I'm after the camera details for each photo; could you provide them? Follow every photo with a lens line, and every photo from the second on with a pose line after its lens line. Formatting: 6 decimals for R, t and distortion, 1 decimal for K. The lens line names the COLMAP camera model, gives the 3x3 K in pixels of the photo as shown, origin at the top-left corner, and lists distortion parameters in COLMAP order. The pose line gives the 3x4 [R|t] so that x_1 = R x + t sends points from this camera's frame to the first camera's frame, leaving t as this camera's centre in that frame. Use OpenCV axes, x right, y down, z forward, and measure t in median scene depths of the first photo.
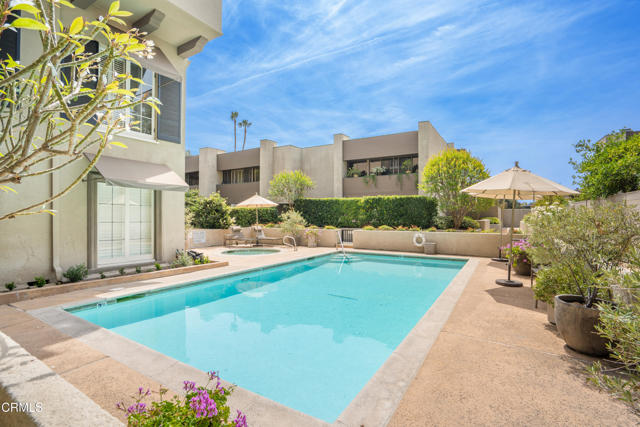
lens RADIAL K [[300.2, 0, 317.5], [0, 300.2, 214.9], [0, 0, 1]] dist [-0.000774, -0.000012]
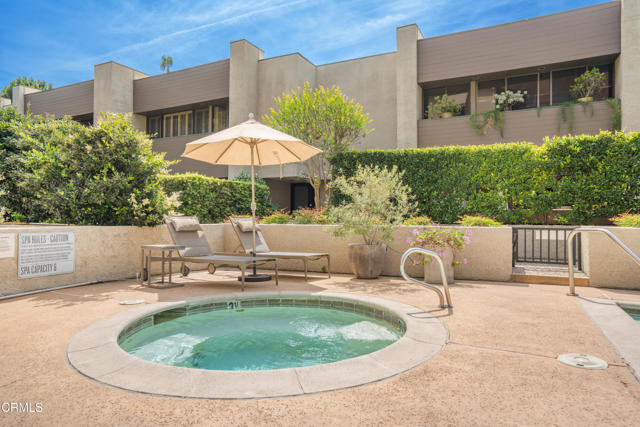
lens RADIAL K [[379.7, 0, 322.7], [0, 379.7, 213.9], [0, 0, 1]] dist [0.007904, 0.000779]
pose [[0.992305, 0.005312, 0.123701, -0.170535], [-0.003986, 0.999932, -0.010962, 0.036705], [-0.123751, 0.010385, 0.992259, 0.566816]]
